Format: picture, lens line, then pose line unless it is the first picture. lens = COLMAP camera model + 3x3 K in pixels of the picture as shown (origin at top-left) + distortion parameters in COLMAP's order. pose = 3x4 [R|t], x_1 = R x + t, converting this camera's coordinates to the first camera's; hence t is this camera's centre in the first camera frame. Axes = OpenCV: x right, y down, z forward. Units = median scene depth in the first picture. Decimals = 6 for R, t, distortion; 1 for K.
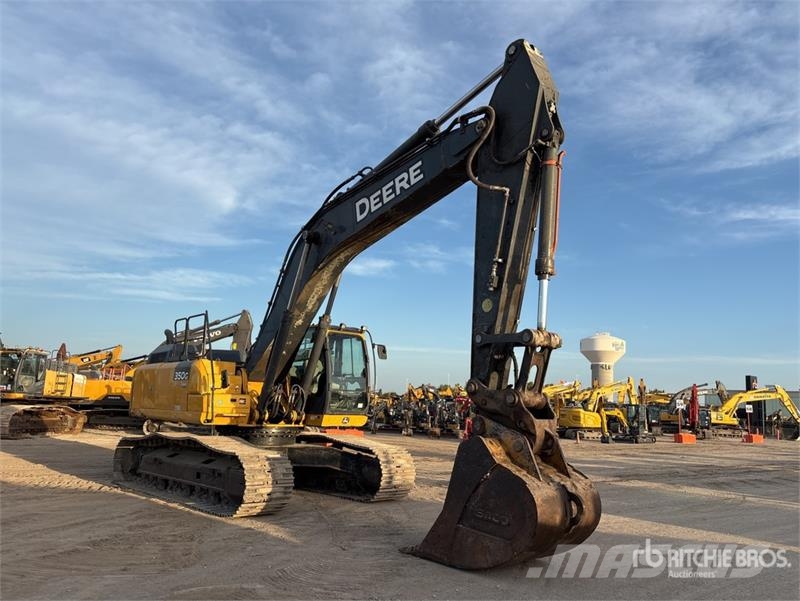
lens RADIAL K [[601.4, 0, 408.5], [0, 601.4, 298.7], [0, 0, 1]] dist [0.026370, -0.027515]
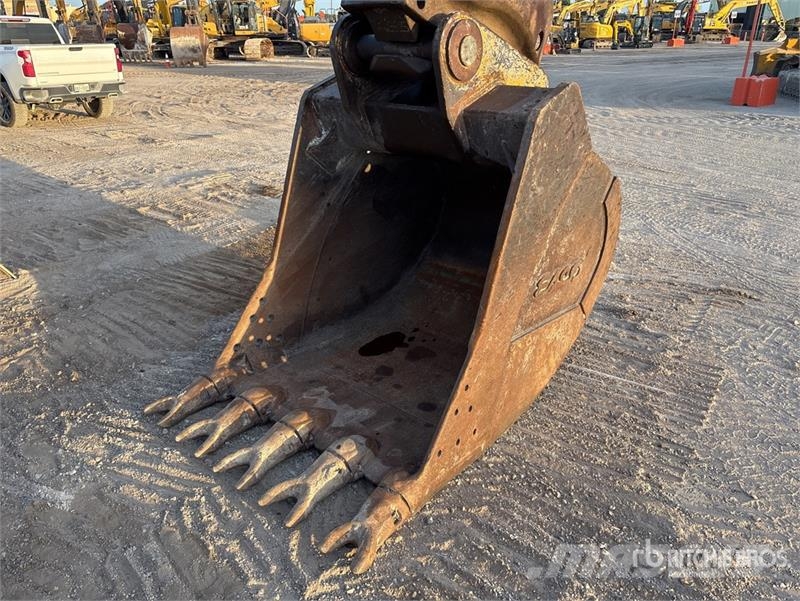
lens RADIAL K [[601.4, 0, 404.2], [0, 601.4, 299.0], [0, 0, 1]] dist [0.026370, -0.027515]
pose [[0.998859, -0.046996, -0.008438, -0.126720], [0.043540, 0.823959, 0.564974, -0.067874], [-0.019598, -0.564697, 0.825066, -0.336827]]
